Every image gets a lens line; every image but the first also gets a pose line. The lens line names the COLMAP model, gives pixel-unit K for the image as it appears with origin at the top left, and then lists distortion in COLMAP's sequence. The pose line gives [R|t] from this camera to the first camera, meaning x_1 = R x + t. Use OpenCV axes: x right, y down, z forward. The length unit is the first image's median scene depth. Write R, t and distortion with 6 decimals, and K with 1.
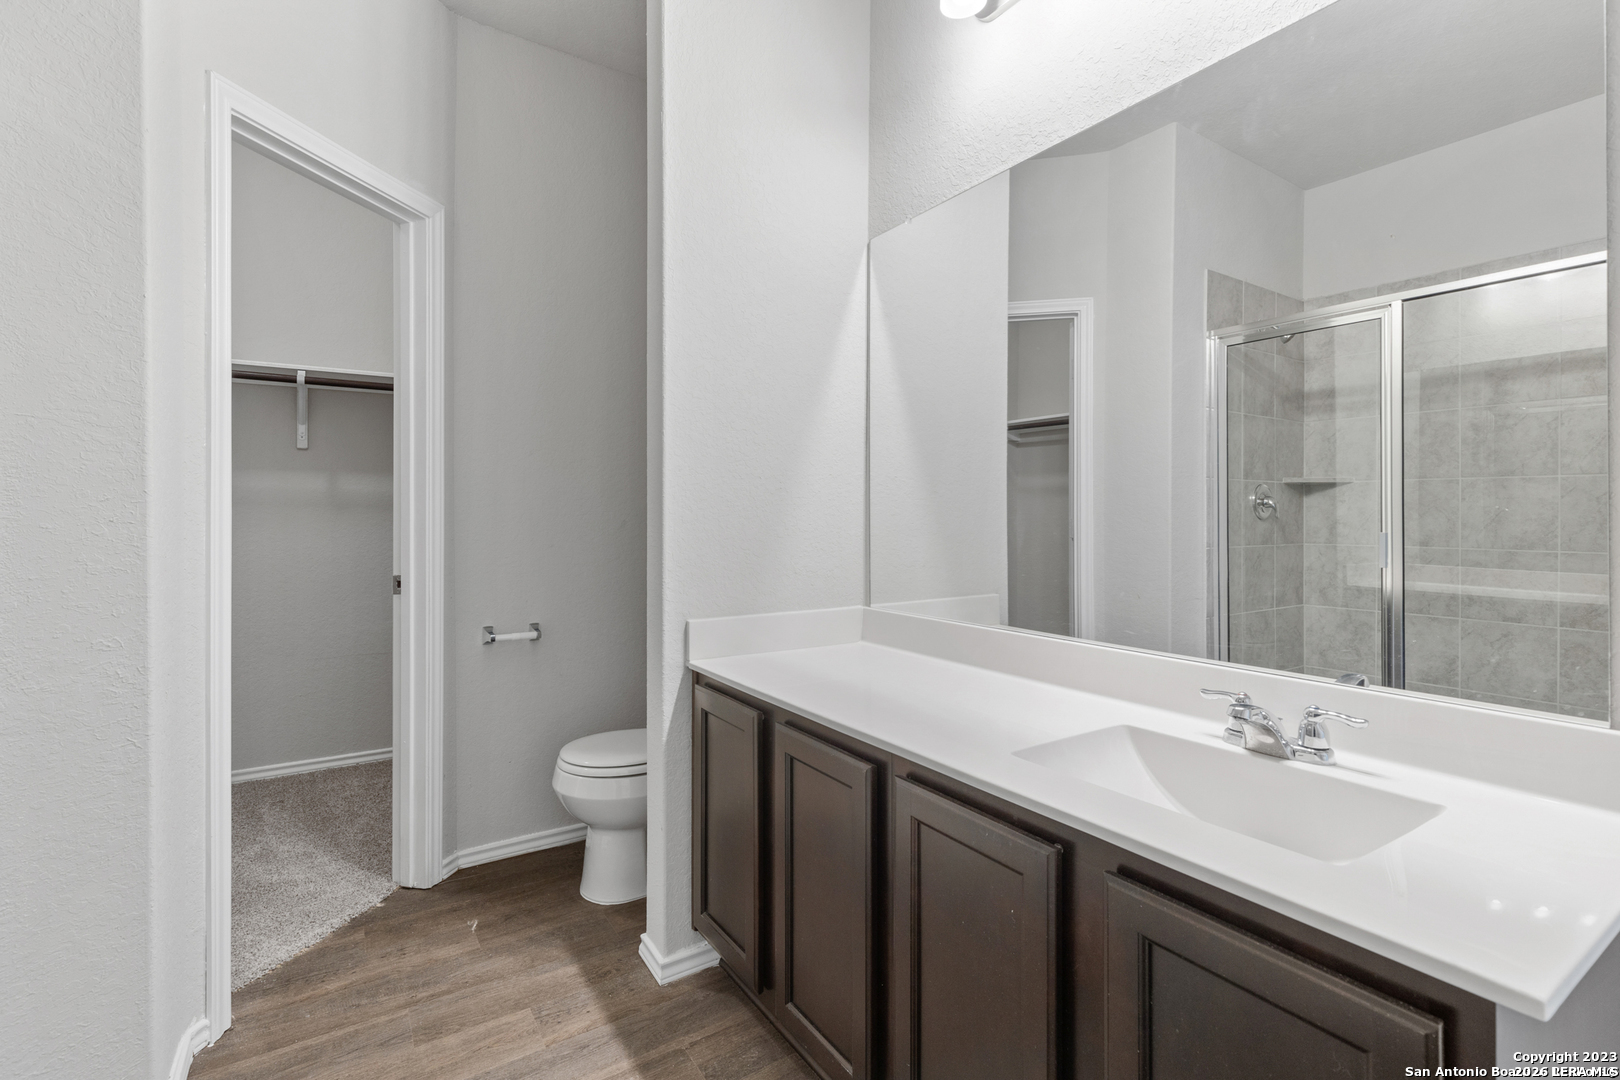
lens RADIAL K [[743.2, 0, 787.6], [0, 743.2, 517.1], [0, 0, 1]] dist [0.008308, -0.000898]
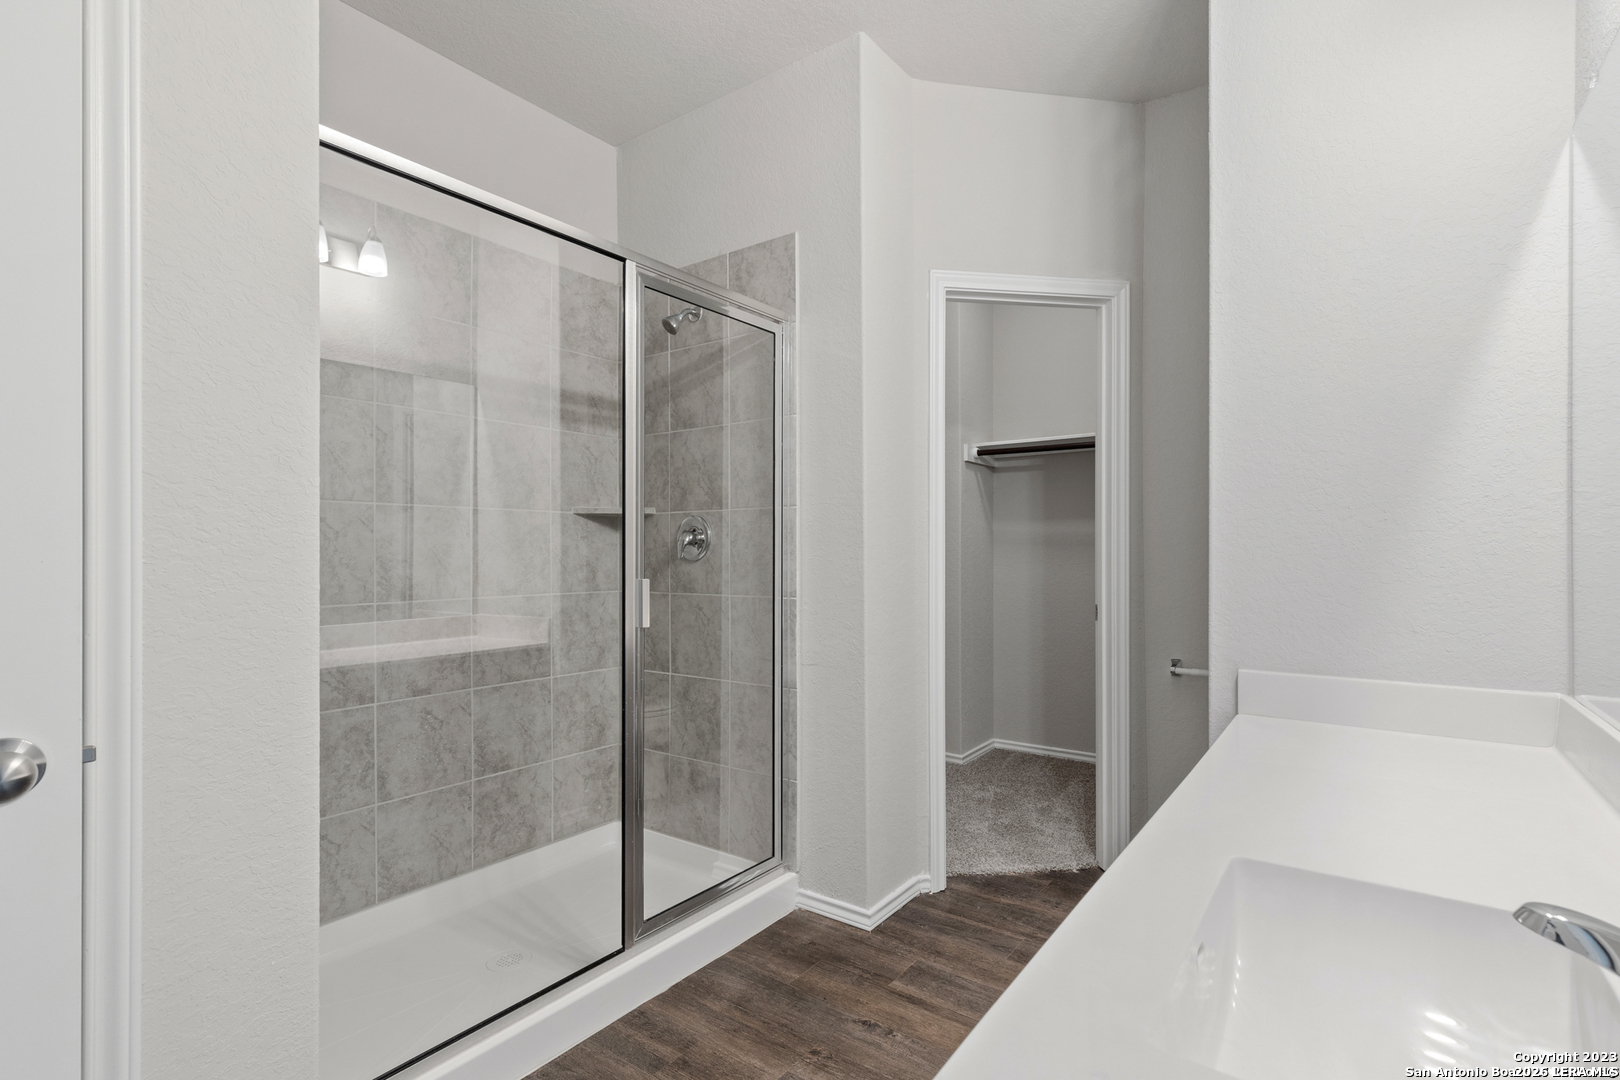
lens RADIAL K [[743.2, 0, 817.9], [0, 743.2, 532.1], [0, 0, 1]] dist [0.008308, -0.000898]
pose [[0.391552, -0.016546, -0.920007, 0.472078], [-0.015229, 0.999585, -0.024458, 0.003083], [0.920030, 0.023588, 0.391137, 0.142777]]
